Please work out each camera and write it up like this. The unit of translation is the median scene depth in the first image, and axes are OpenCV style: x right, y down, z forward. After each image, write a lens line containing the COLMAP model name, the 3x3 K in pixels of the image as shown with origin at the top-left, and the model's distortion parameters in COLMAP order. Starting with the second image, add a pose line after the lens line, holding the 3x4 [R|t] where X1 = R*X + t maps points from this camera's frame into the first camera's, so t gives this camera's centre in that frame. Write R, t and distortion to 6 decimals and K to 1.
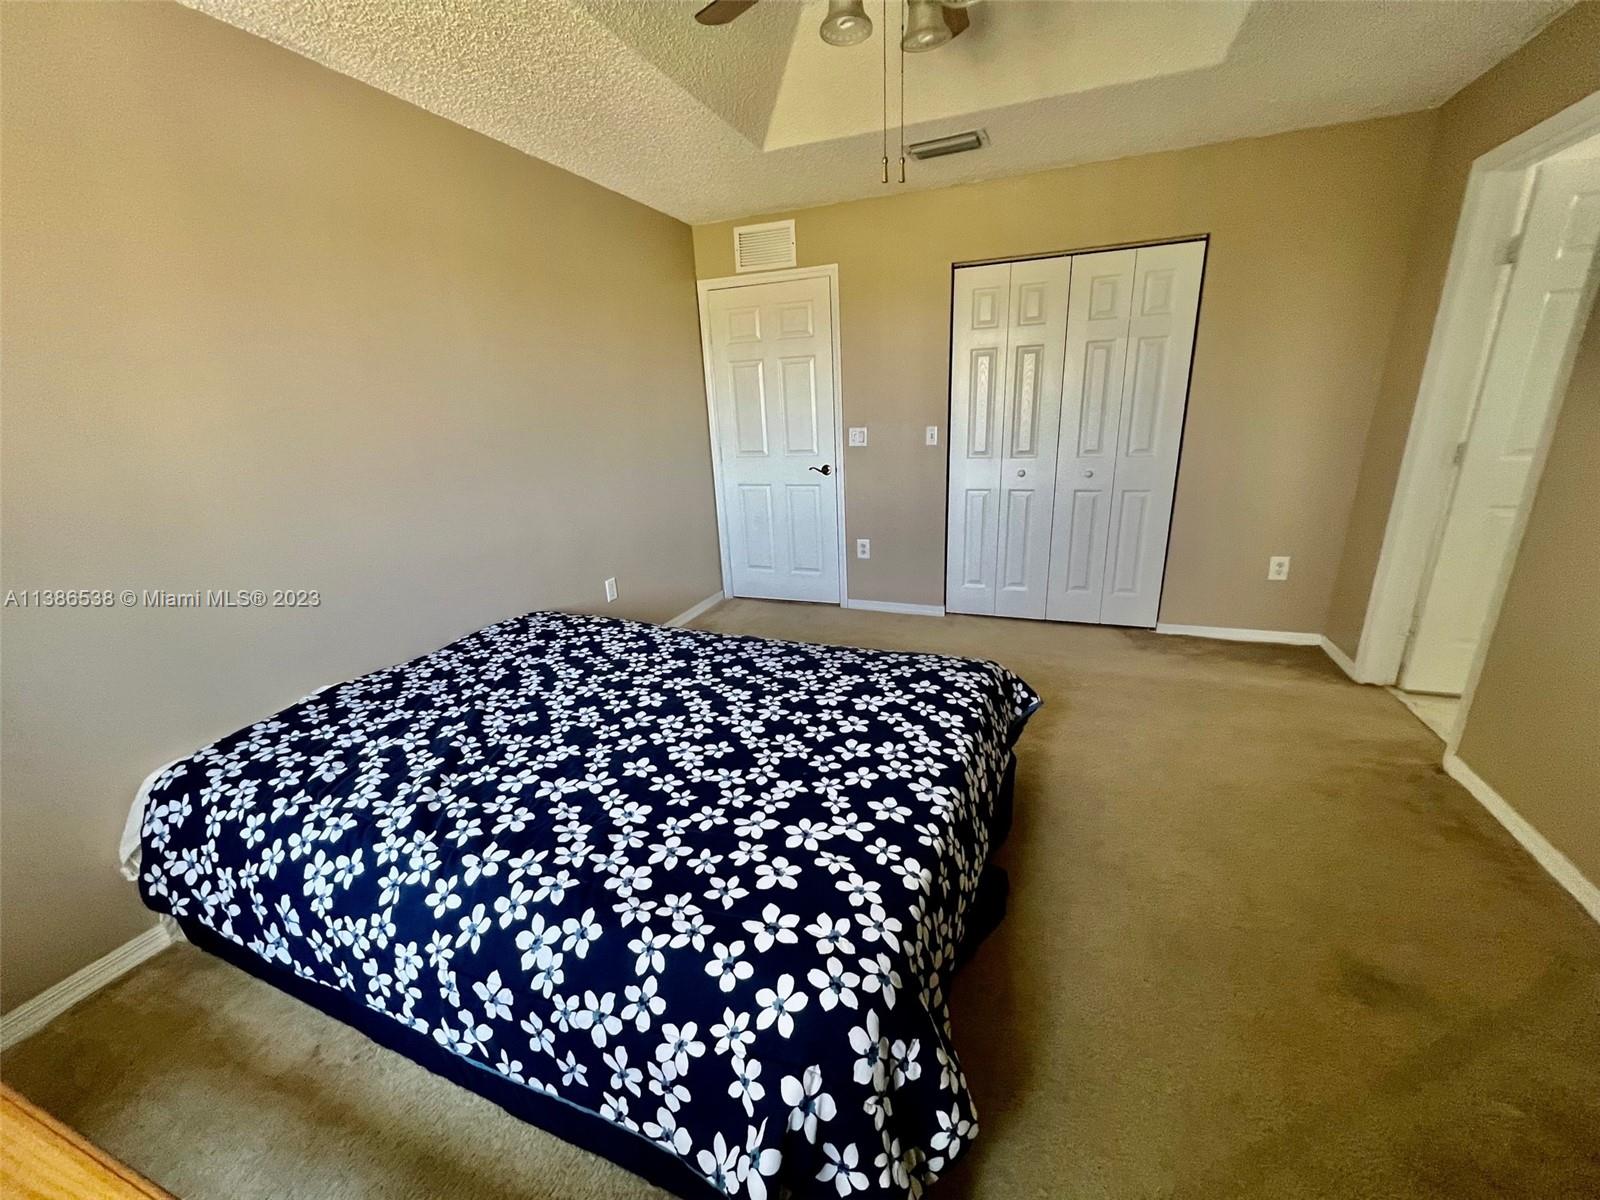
lens RADIAL K [[645.3, 0, 804.0], [0, 645.3, 600.9], [0, 0, 1]] dist [-0.001286, 0.000549]
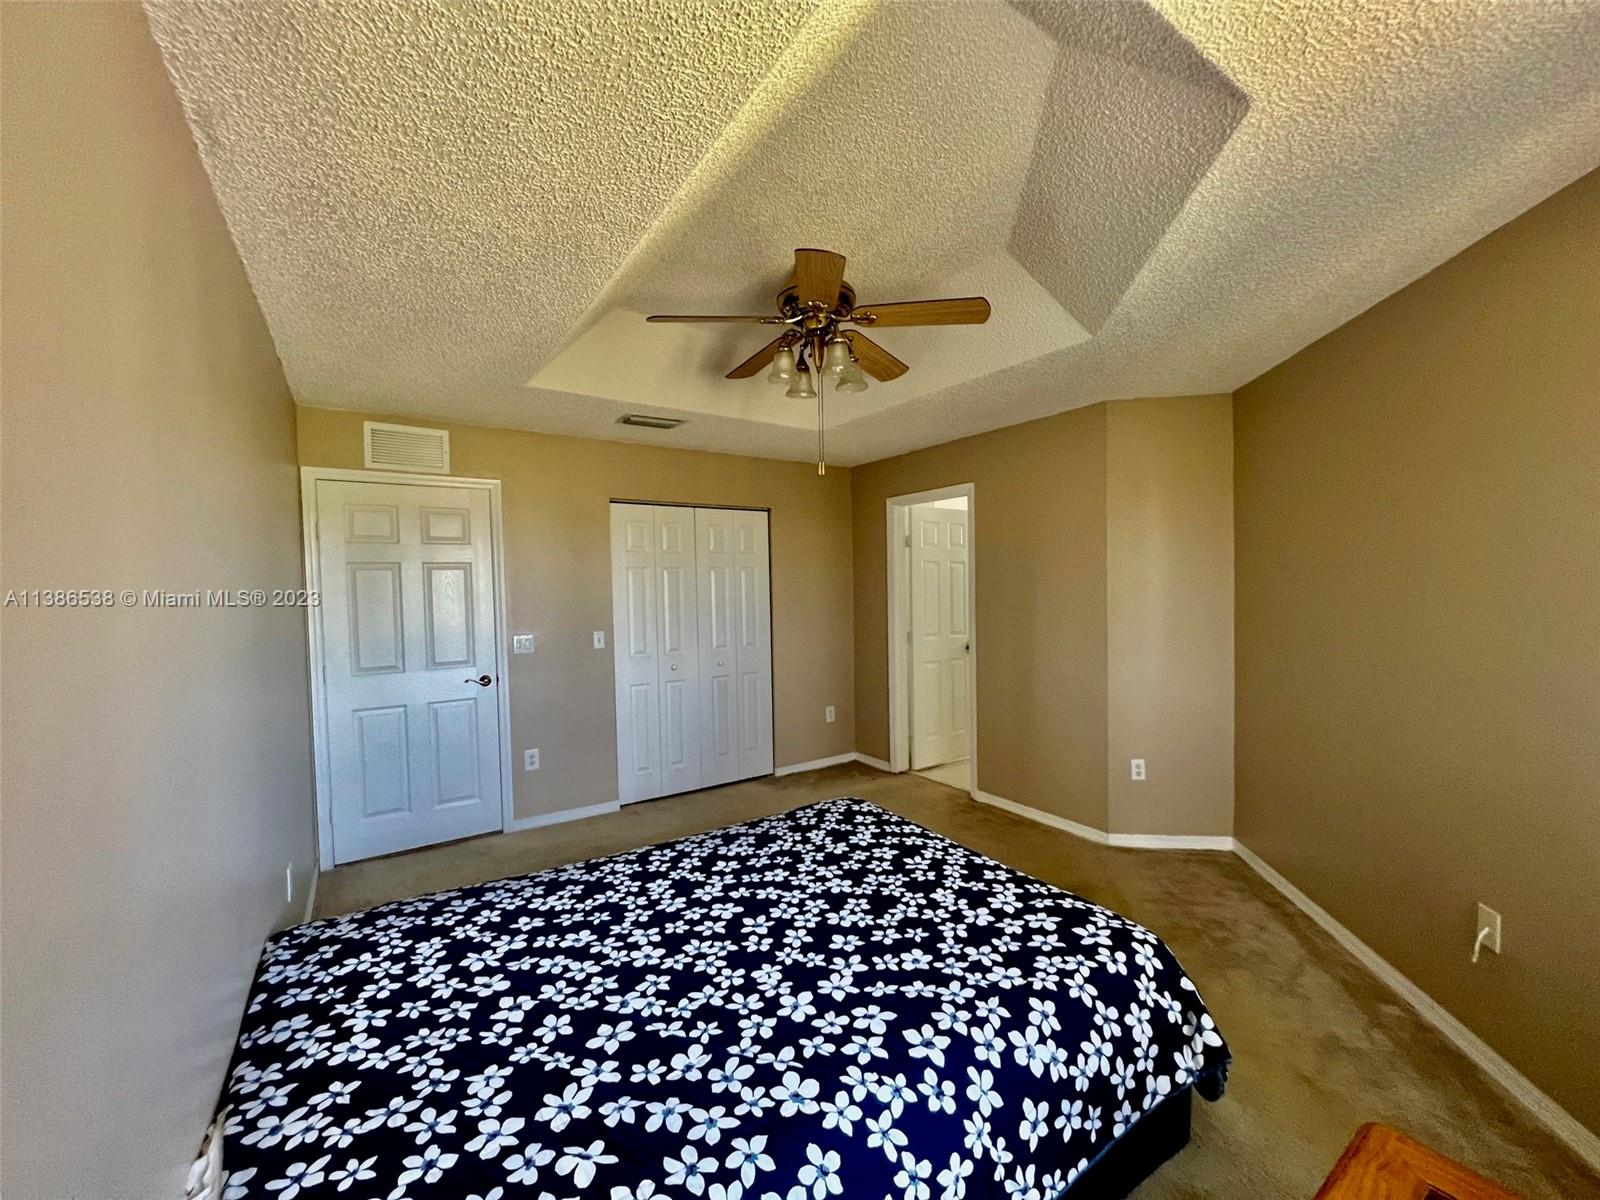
lens RADIAL K [[639.2, 0, 796.5], [0, 639.2, 606.2], [0, 0, 1]] dist [-0.002479, -0.000208]
pose [[0.572889, 0.005462, 0.819615, -0.942025], [0.238259, 0.955686, -0.172906, -0.087806], [-0.784239, 0.294336, 0.546201, 0.260993]]
